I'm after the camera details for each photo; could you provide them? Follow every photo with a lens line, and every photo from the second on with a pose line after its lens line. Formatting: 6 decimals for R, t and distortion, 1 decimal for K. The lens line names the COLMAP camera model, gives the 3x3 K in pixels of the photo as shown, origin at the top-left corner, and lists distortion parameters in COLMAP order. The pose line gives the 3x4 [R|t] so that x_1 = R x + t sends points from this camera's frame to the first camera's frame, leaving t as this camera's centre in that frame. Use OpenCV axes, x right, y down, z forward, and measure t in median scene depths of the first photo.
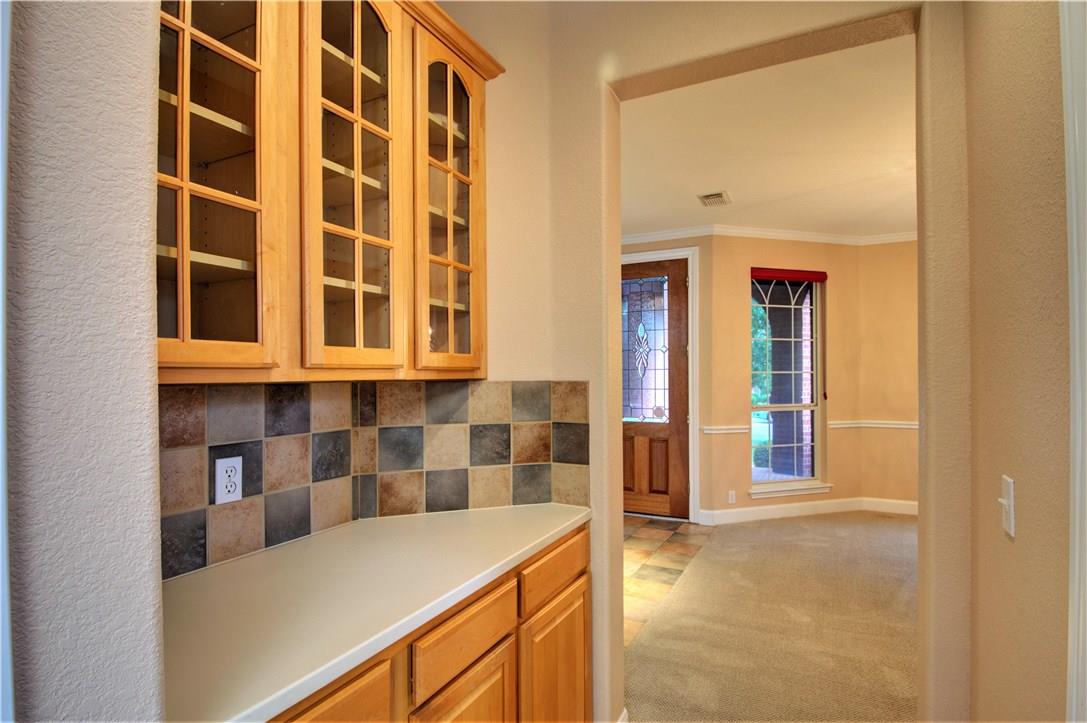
lens RADIAL K [[551.3, 0, 544.9], [0, 551.3, 366.7], [0, 0, 1]] dist [-0.014512, -0.001186]
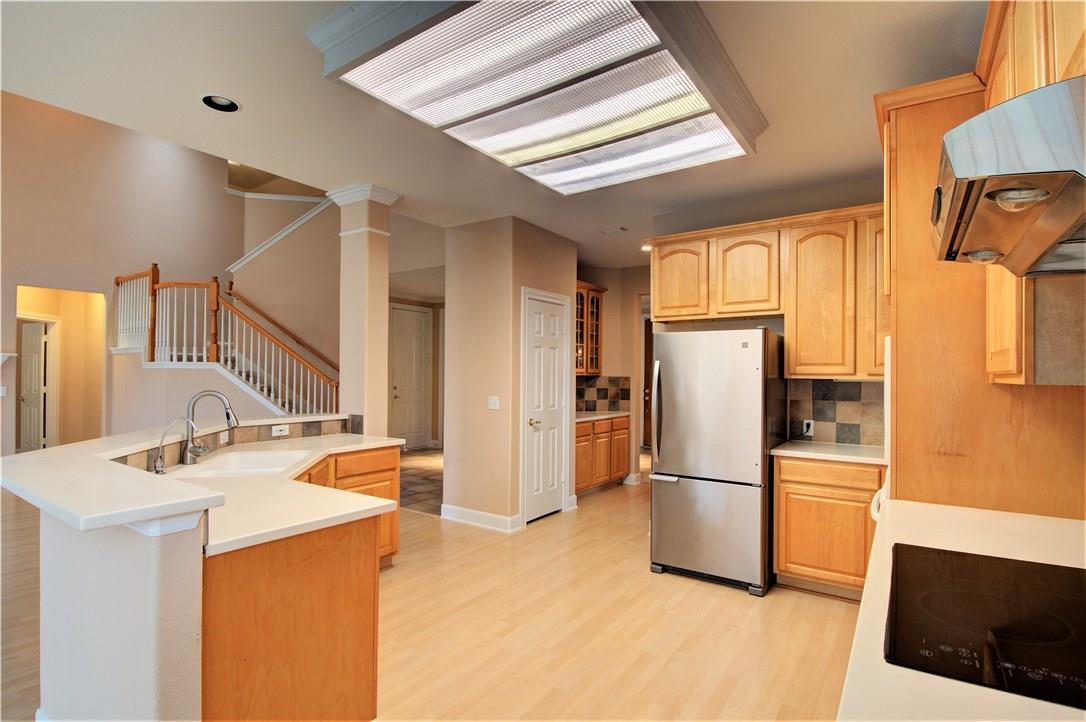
lens RADIAL K [[550.8, 0, 542.6], [0, 550.8, 368.1], [0, 0, 1]] dist [-0.014512, -0.001186]
pose [[0.992815, 0.018624, -0.118205, -0.066288], [-0.018272, 0.999825, 0.004066, -0.036633], [0.118260, -0.001877, 0.992981, -2.686151]]
